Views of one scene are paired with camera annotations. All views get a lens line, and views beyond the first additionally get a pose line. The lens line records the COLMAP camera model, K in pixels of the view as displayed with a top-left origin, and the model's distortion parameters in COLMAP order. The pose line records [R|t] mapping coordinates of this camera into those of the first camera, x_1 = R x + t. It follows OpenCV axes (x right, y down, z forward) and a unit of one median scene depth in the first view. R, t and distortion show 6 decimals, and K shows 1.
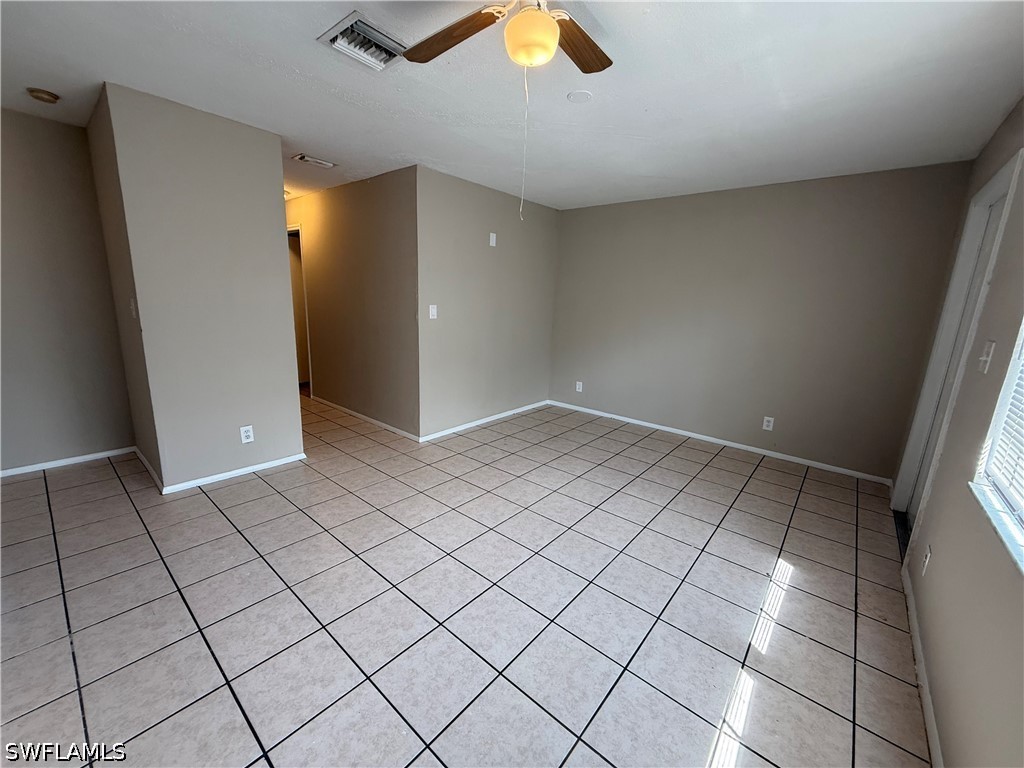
lens RADIAL K [[410.0, 0, 510.8], [0, 410.0, 386.4], [0, 0, 1]] dist [0.001128, -0.000271]
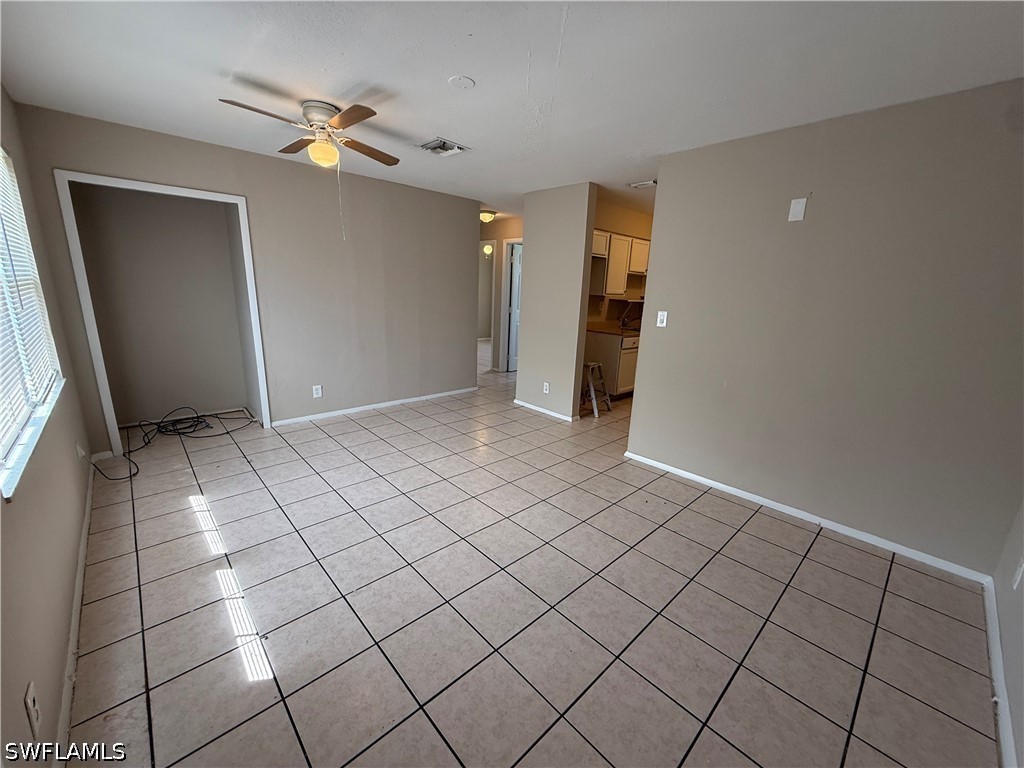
lens RADIAL K [[410.0, 0, 510.8], [0, 410.0, 386.4], [0, 0, 1]] dist [0.001128, -0.000271]
pose [[-0.119730, 0.192522, -0.973961, 1.129481], [-0.253167, 0.942666, 0.217458, -0.245624], [0.959985, 0.272611, -0.064125, 1.250924]]
